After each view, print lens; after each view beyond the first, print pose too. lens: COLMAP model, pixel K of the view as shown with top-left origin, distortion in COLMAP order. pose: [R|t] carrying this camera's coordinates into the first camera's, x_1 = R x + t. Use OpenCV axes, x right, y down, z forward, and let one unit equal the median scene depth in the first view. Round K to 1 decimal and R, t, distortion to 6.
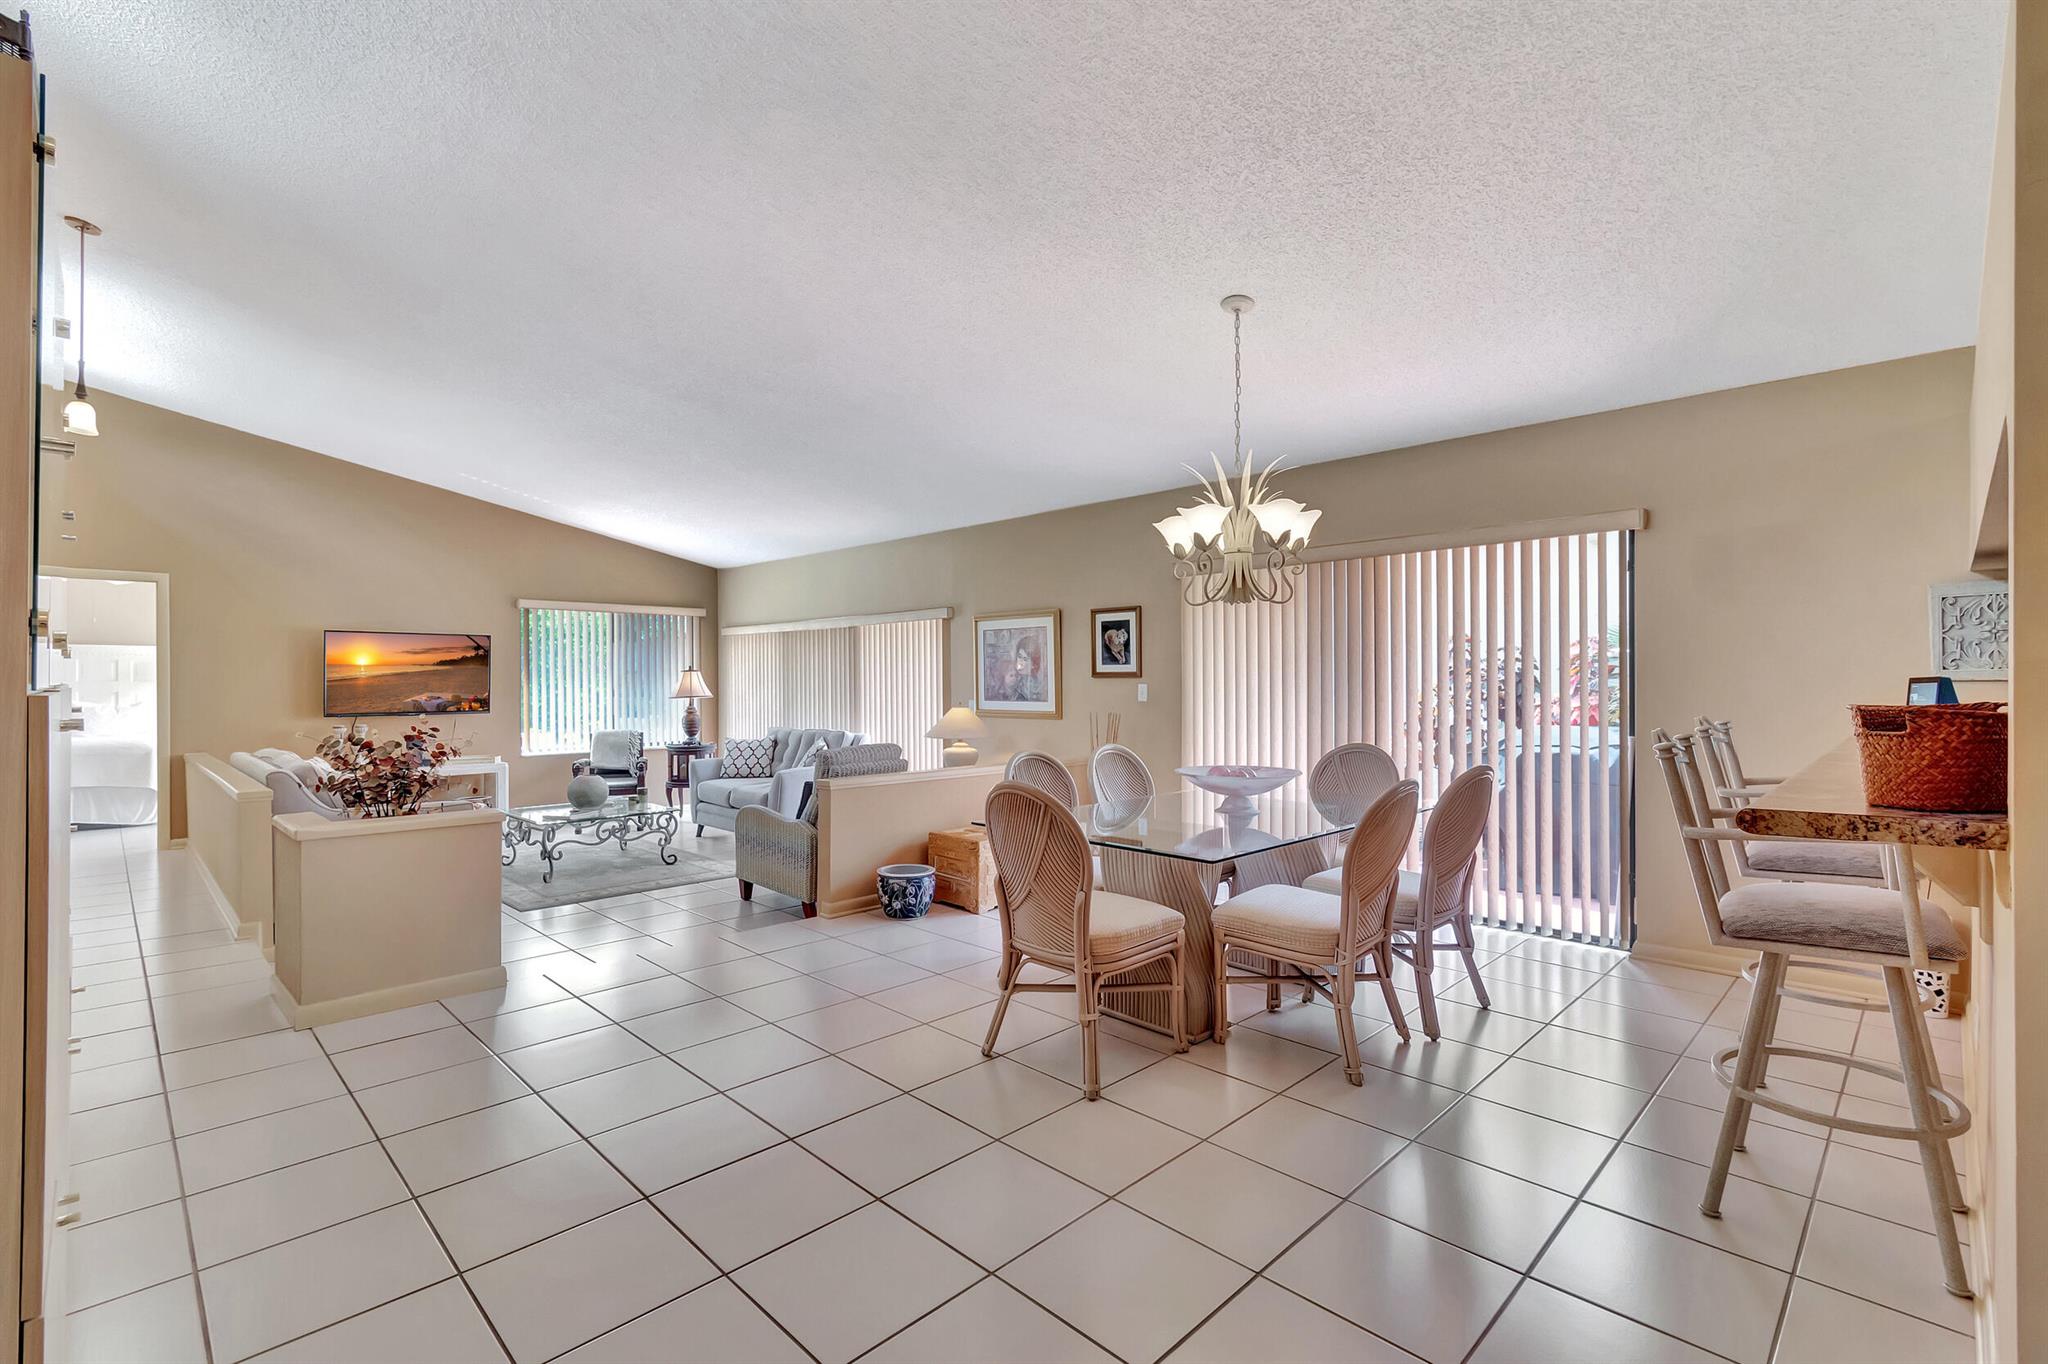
lens RADIAL K [[914.9, 0, 1023.6], [0, 914.9, 684.1], [0, 0, 1]] dist [0.003437, -0.001959]
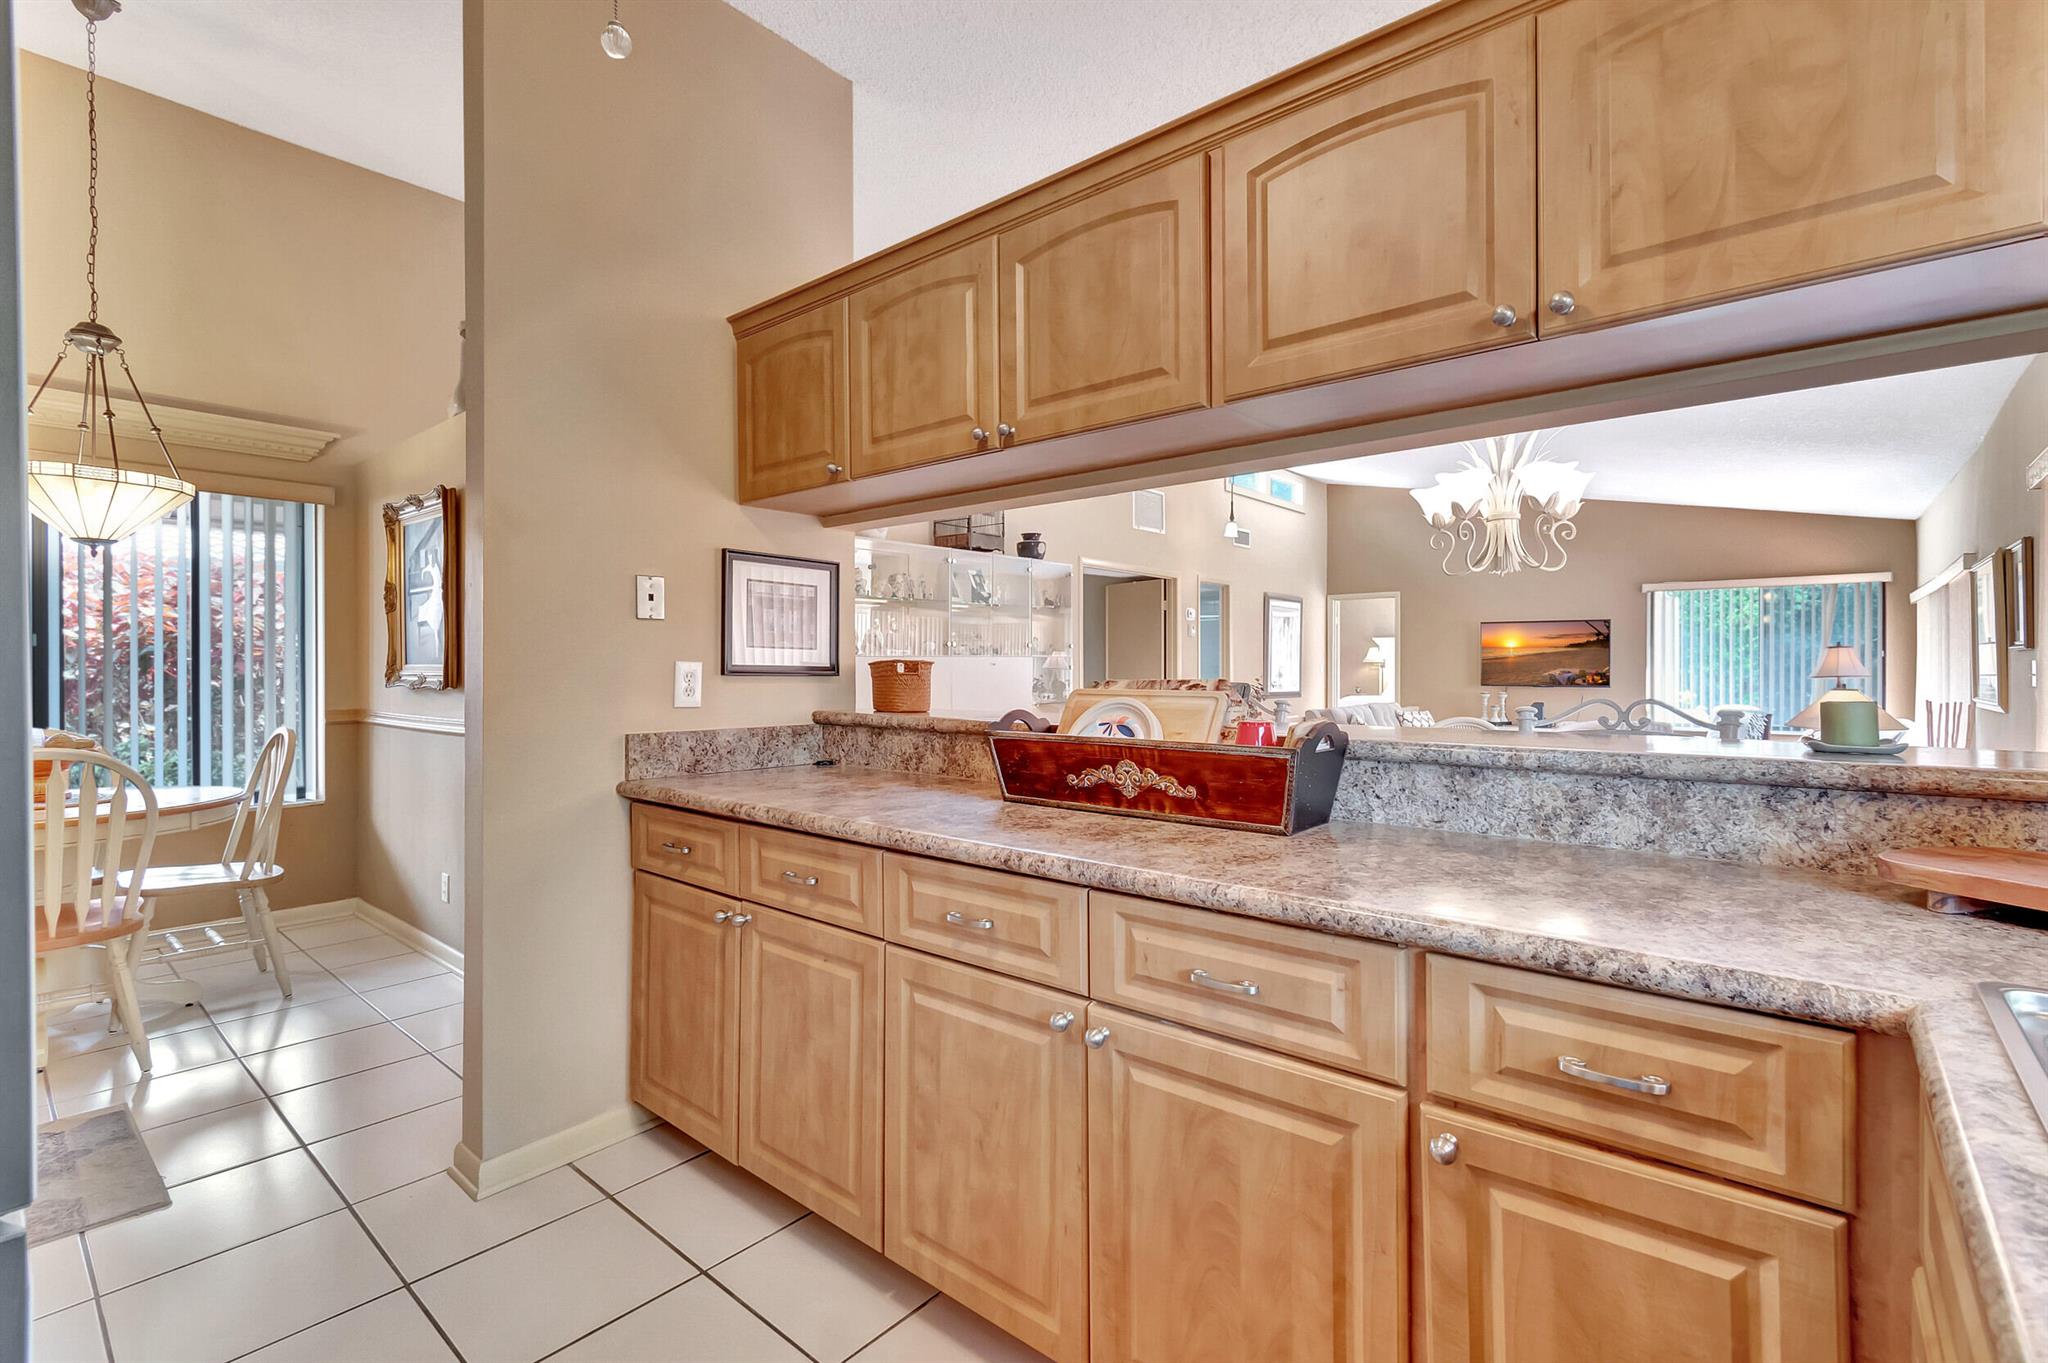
lens RADIAL K [[914.9, 0, 1019.2], [0, 914.9, 671.3], [0, 0, 1]] dist [0.003437, -0.001959]
pose [[0.075292, 0.007460, -0.997134, 0.493826], [-0.006989, 0.999951, 0.006953, 0.008323], [0.997137, 0.006445, 0.075340, 0.184175]]
